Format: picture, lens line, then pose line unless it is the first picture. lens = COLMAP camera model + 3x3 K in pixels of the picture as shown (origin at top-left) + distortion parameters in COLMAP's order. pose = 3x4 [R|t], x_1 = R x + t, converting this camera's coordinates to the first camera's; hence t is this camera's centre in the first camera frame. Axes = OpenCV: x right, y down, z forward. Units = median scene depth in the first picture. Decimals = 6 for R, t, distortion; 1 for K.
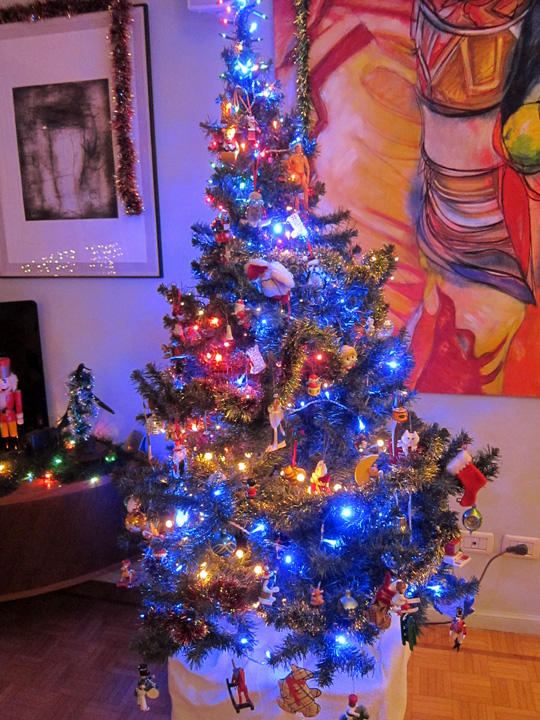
lens RADIAL K [[597.6, 0, 270.0], [0, 597.6, 360.0], [0, 0, 1]] dist [-0.059510, 0.018926]
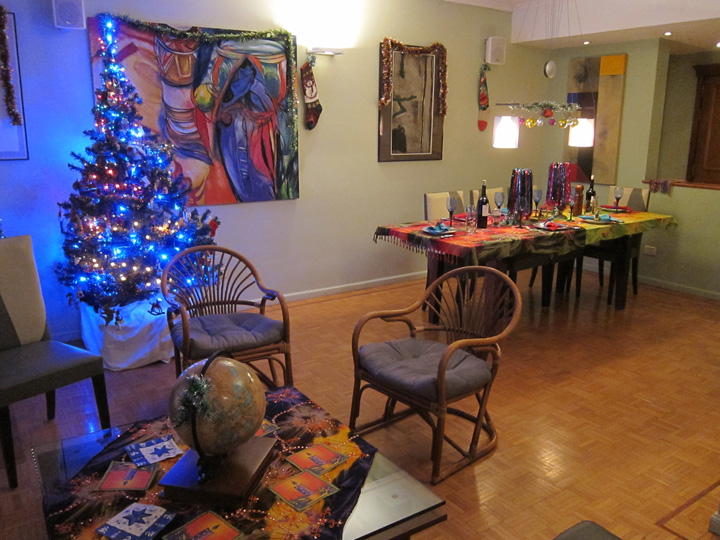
lens RADIAL K [[597.6, 0, 360.0], [0, 597.6, 270.0], [0, 0, 1]] dist [-0.059510, 0.018926]
pose [[0.667826, -0.147411, 0.729574, -1.037701], [0.146683, 0.987035, 0.065163, 0.272253], [-0.729721, 0.063498, 0.680790, -1.125522]]
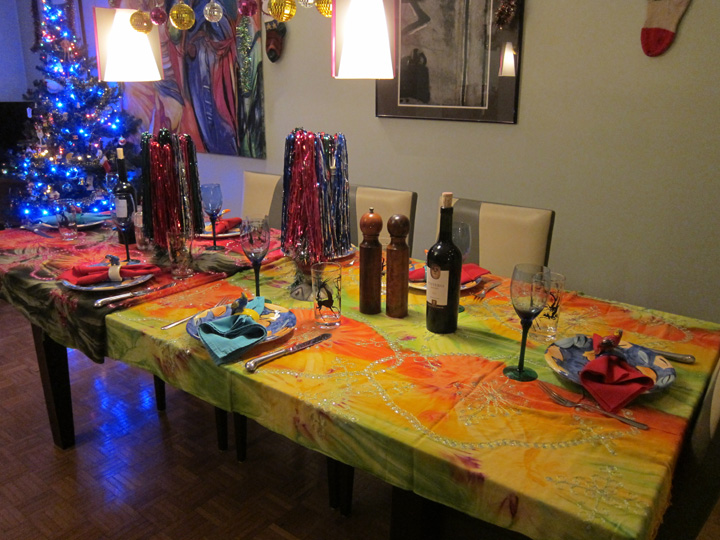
lens RADIAL K [[597.6, 0, 360.0], [0, 597.6, 270.0], [0, 0, 1]] dist [-0.059510, 0.018926]
pose [[0.913048, 0.147279, -0.380332, 2.018234], [-0.113638, 0.987461, 0.109576, 0.196911], [0.391701, -0.056828, 0.918336, -0.800129]]
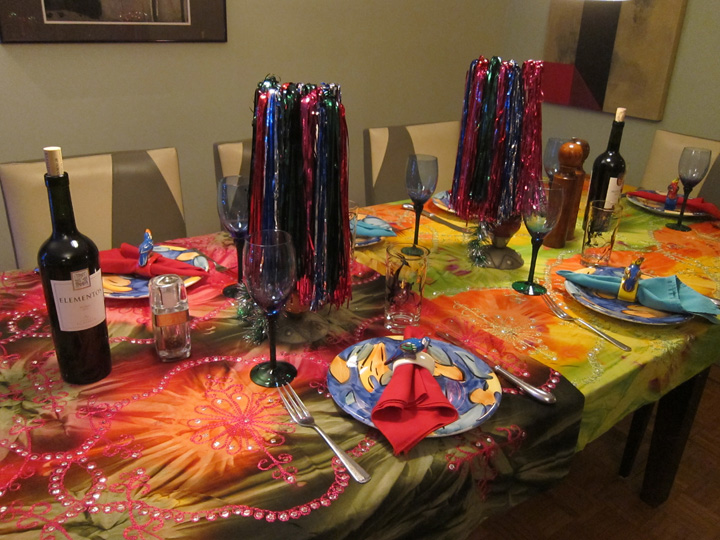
lens RADIAL K [[597.6, 0, 360.0], [0, 597.6, 270.0], [0, 0, 1]] dist [-0.059510, 0.018926]
pose [[0.660023, -0.251814, 0.707785, 0.922319], [0.114600, 0.964871, 0.236412, 0.156740], [-0.742453, -0.074926, 0.665695, -0.345655]]
